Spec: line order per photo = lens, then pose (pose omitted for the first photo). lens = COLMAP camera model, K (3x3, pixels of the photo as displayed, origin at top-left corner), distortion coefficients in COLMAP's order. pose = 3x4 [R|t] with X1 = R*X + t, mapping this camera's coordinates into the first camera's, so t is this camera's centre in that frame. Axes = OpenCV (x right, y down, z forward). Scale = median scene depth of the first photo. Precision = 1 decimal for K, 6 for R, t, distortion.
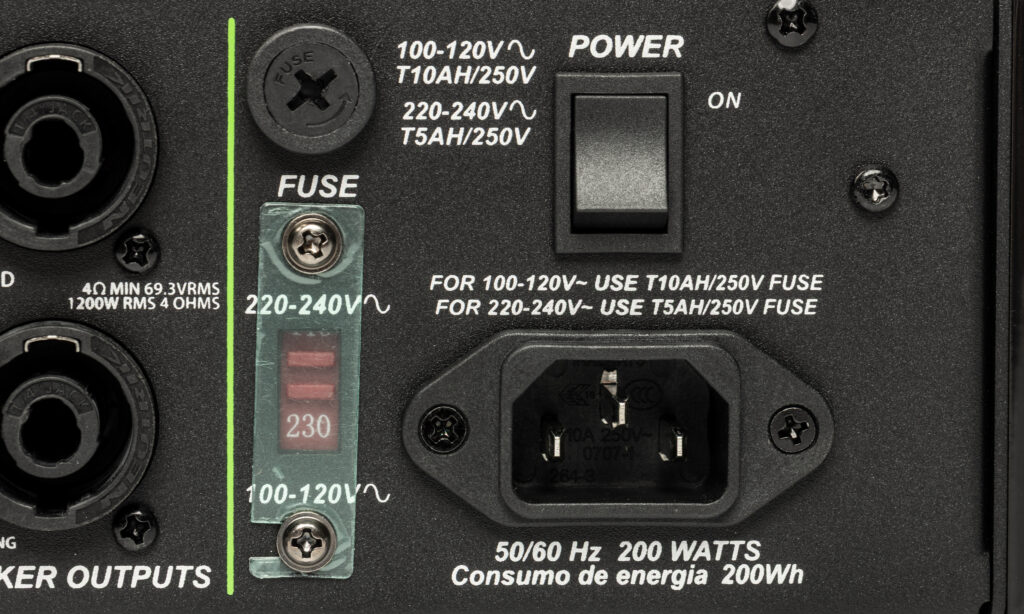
lens RADIAL K [[3661.2, 0, 517.2], [0, 3661.2, 307.8], [0, 0, 1]] dist [0.015673, 0.000000]
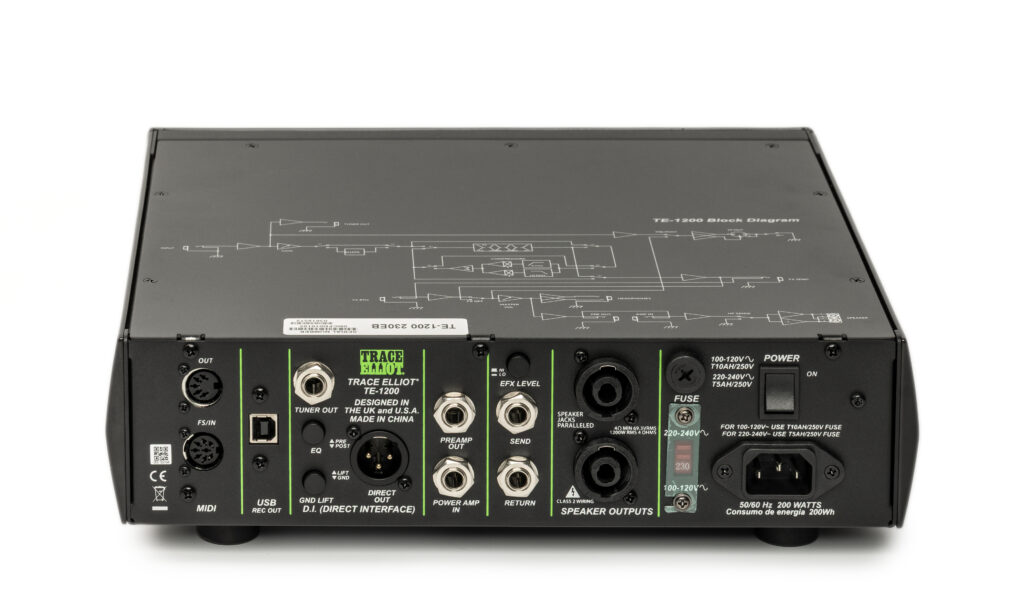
lens RADIAL K [[3661.2, 0, 510.0], [0, 3661.2, 306.0], [0, 0, 1]] dist [0.015673, 0.000000]
pose [[0.998882, 0.006255, -0.046855, -0.059225], [0.005068, 0.971324, 0.237704, -0.888420], [0.046998, -0.237676, 0.970207, -2.149762]]
